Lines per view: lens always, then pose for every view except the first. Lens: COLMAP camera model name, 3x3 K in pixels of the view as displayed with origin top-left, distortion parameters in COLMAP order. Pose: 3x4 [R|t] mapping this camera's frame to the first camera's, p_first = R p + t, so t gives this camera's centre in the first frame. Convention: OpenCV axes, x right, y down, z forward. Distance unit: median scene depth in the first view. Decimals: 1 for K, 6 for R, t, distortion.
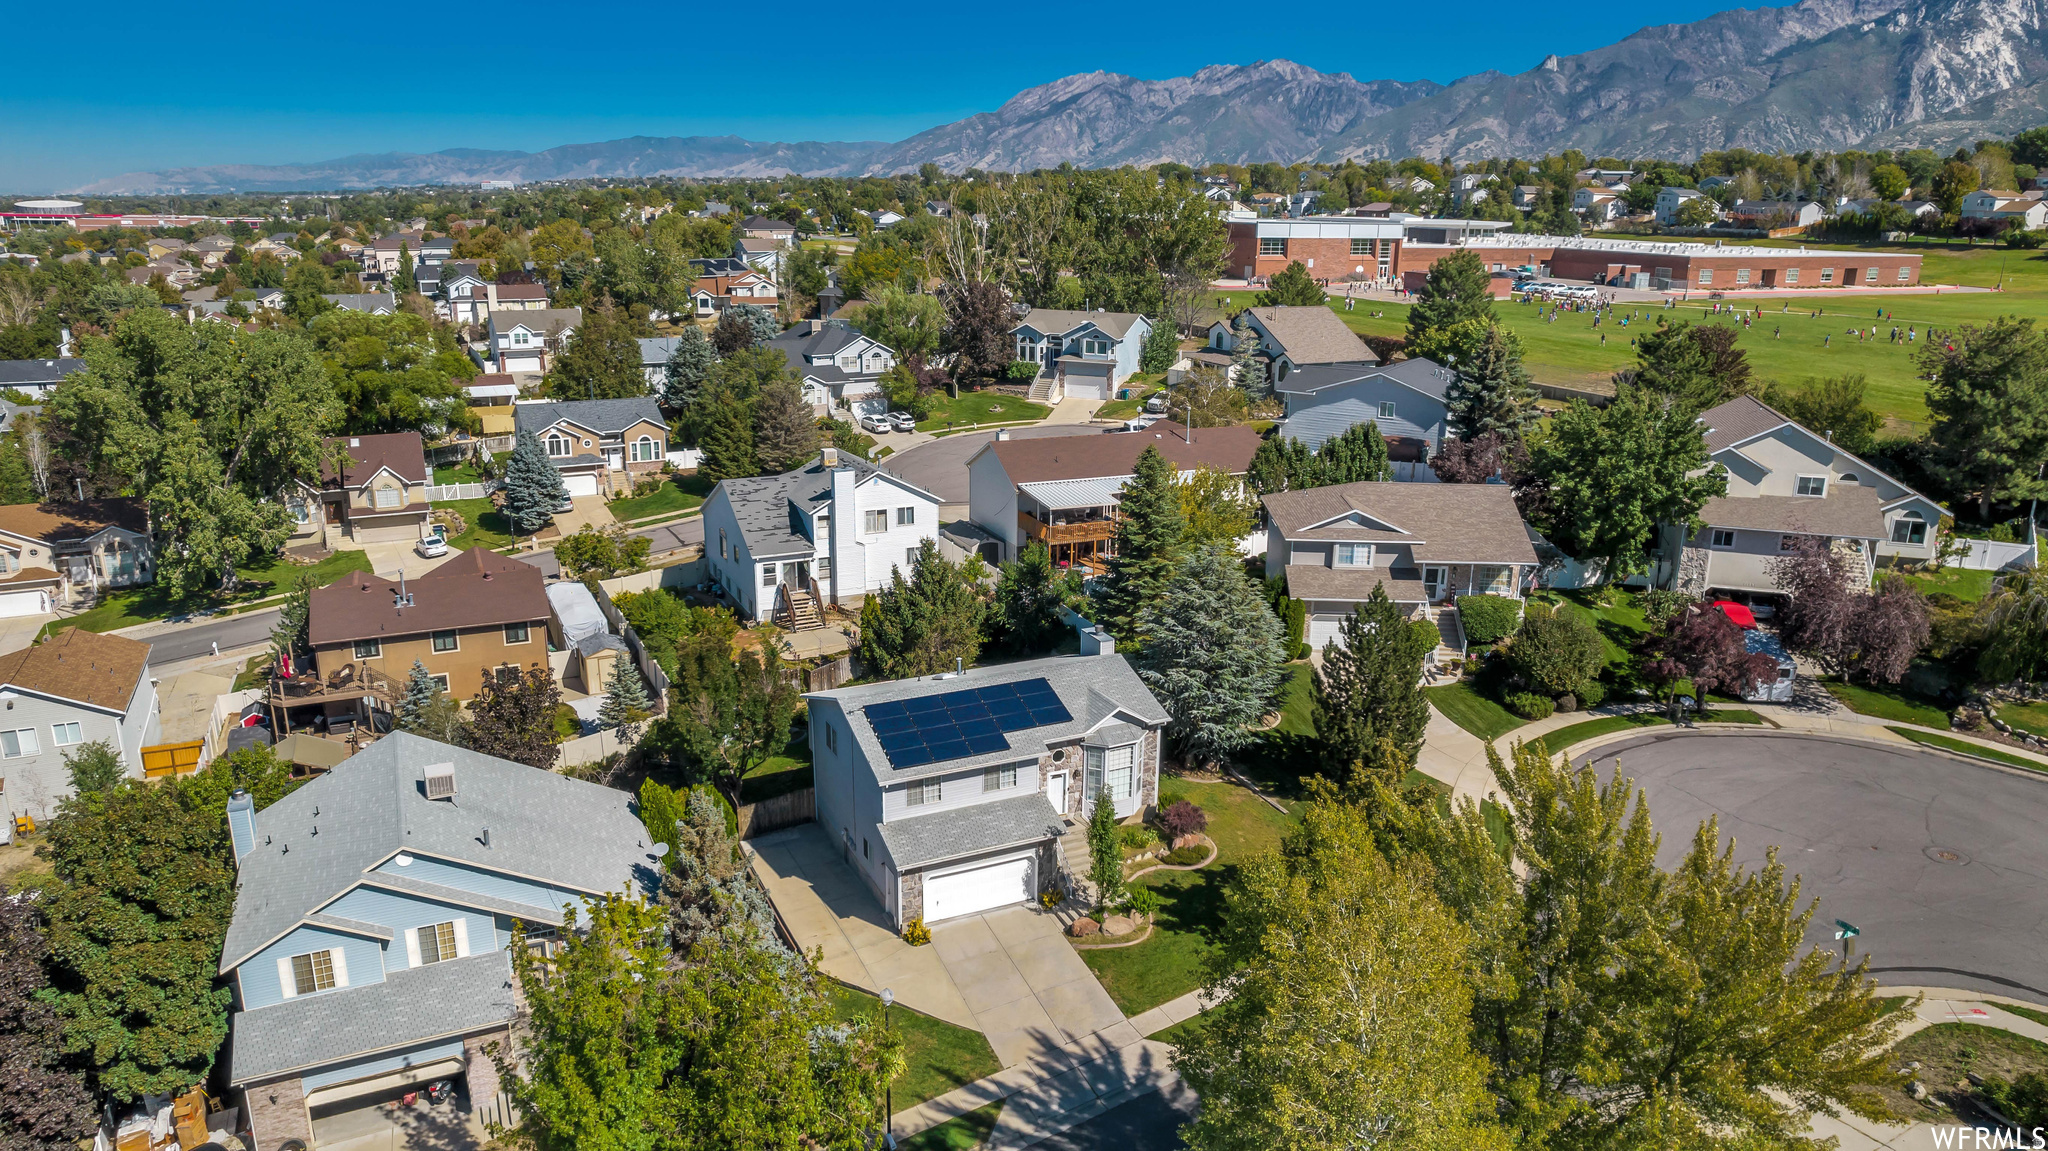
lens RADIAL K [[1321.8, 0, 1025.7], [0, 1321.8, 563.2], [0, 0, 1]] dist [-0.069491, 0.056361]
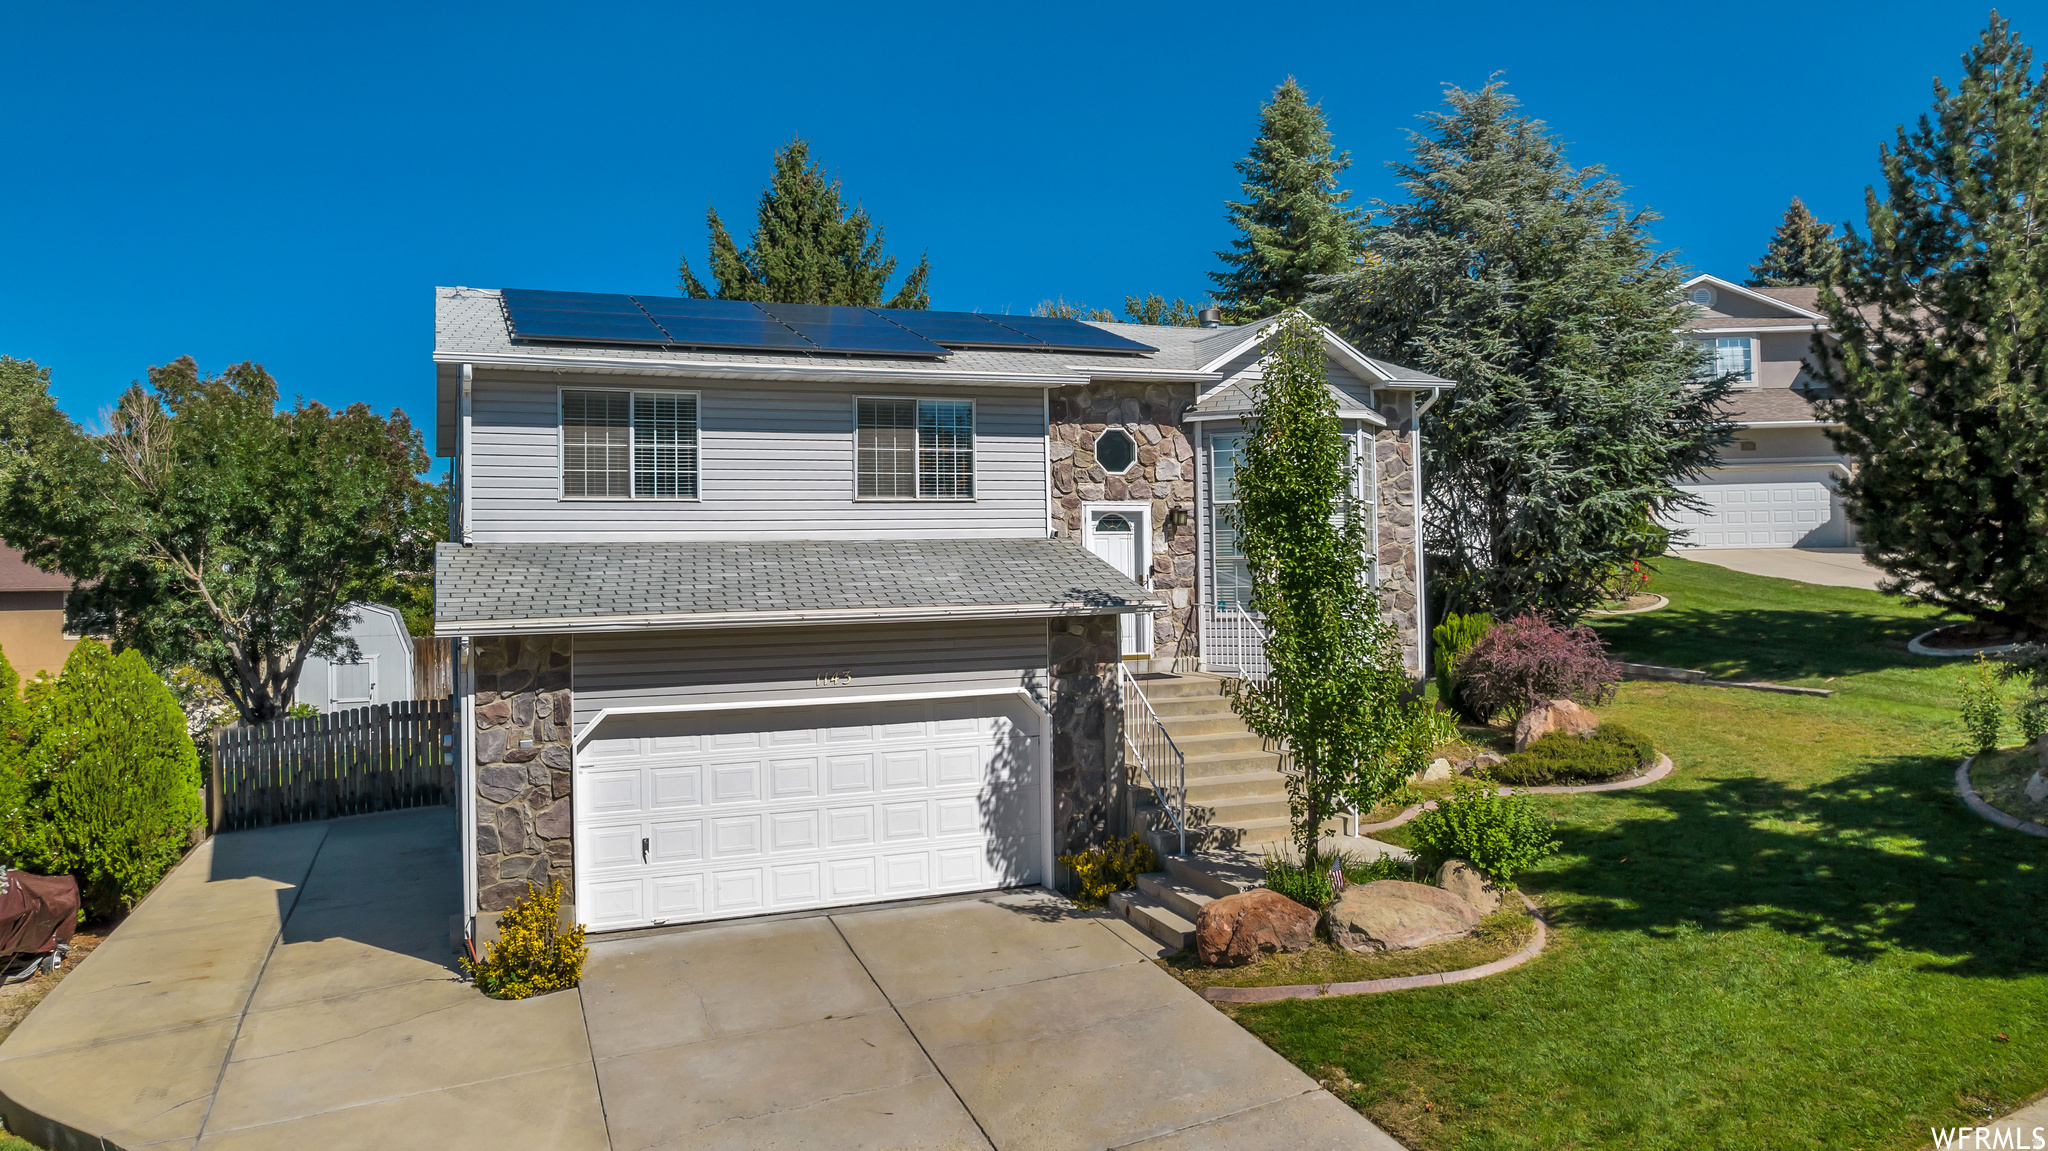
lens RADIAL K [[1378.7, 0, 991.0], [0, 1378.7, 507.8], [0, 0, 1]] dist [-0.059241, 0.049645]
pose [[0.997336, -0.034080, -0.064497, 0.016969], [0.012632, 0.951488, -0.307426, 0.274255], [0.071845, 0.305792, 0.949384, 0.731154]]
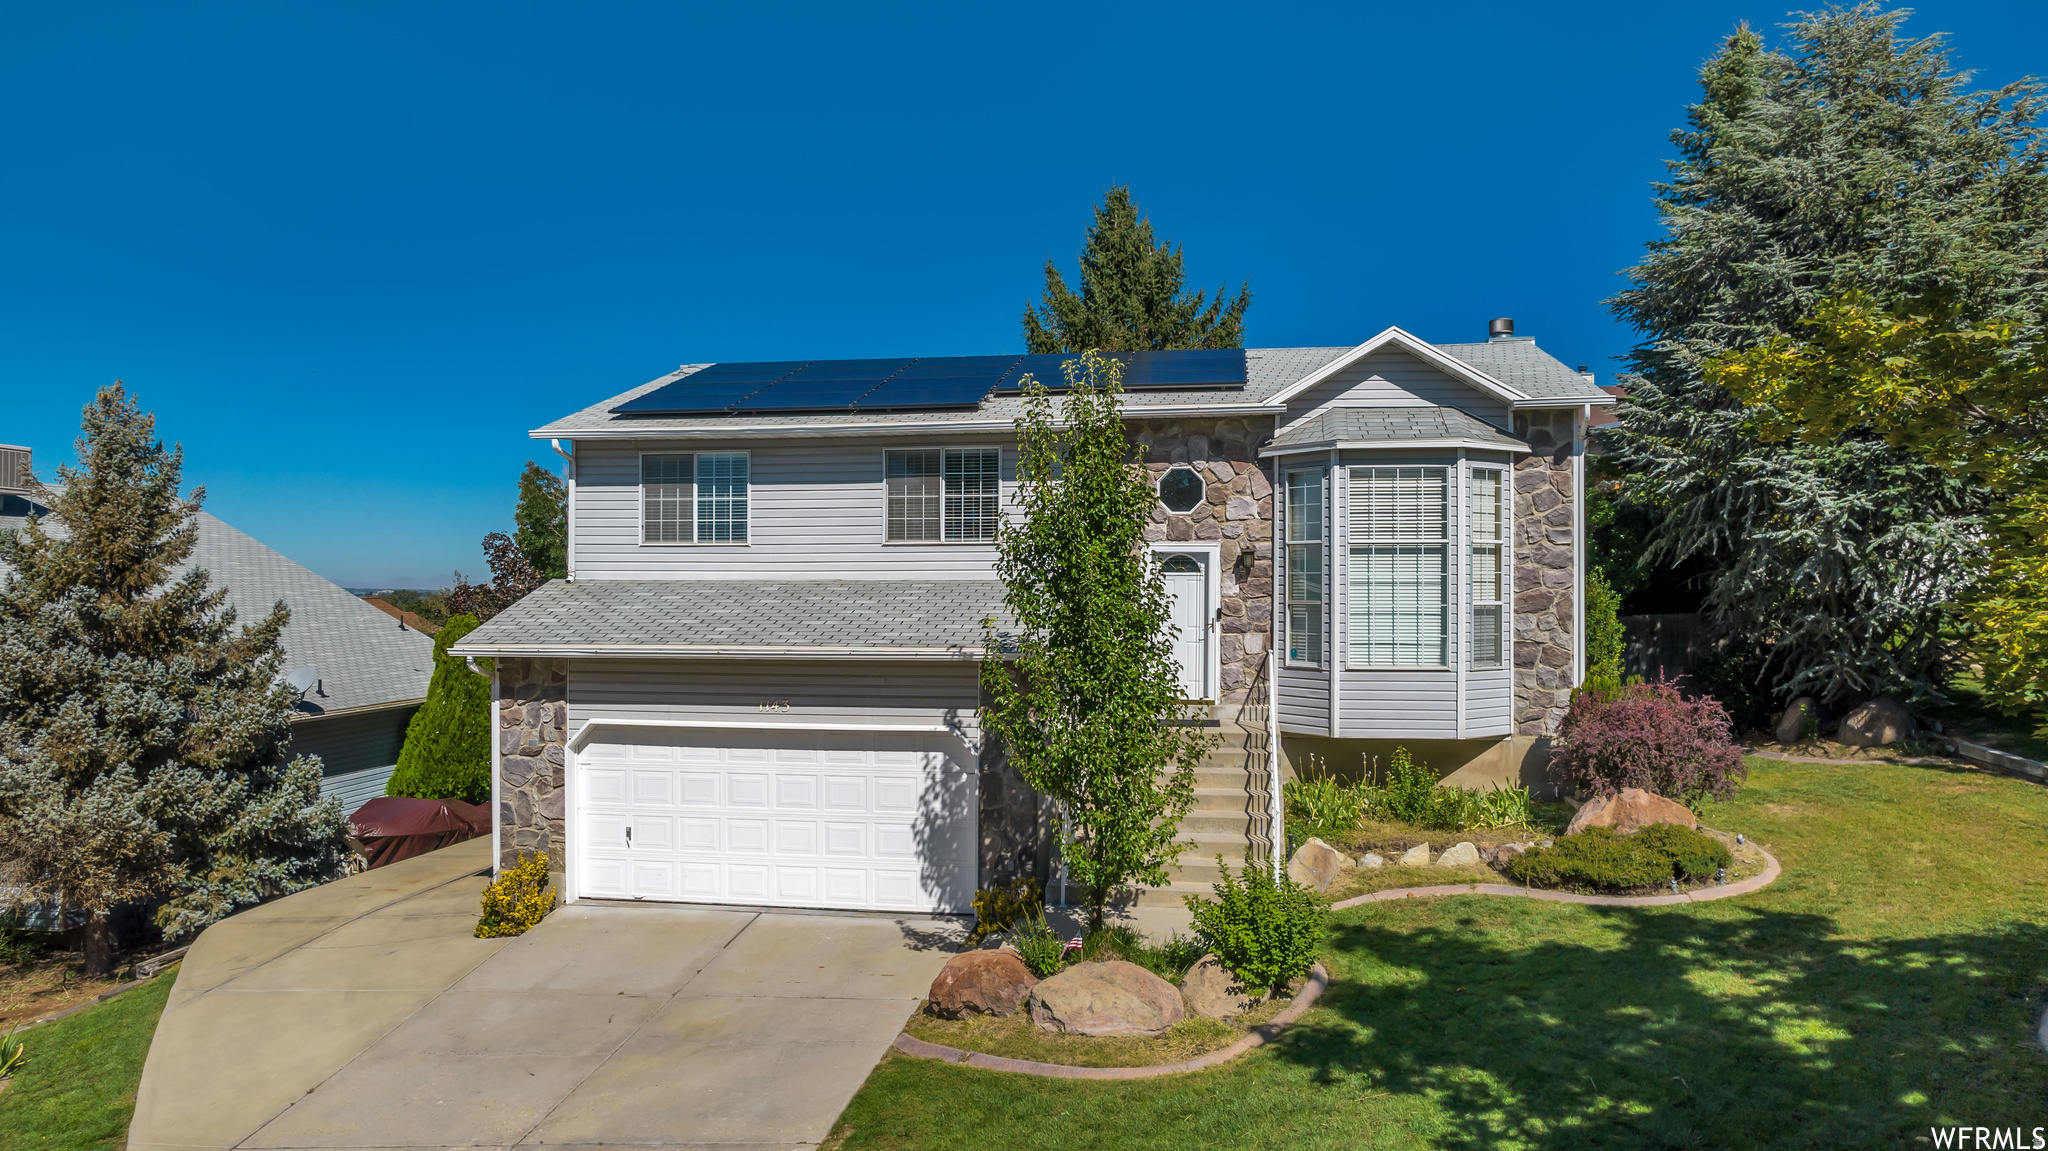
lens RADIAL K [[1321.8, 0, 1025.7], [0, 1321.8, 563.2], [0, 0, 1]] dist [-0.069491, 0.056361]
pose [[0.822399, -0.022385, -0.568470, 0.178399], [-0.140103, 0.960483, -0.240506, 0.254899], [0.551390, 0.277437, 0.786764, 0.787363]]
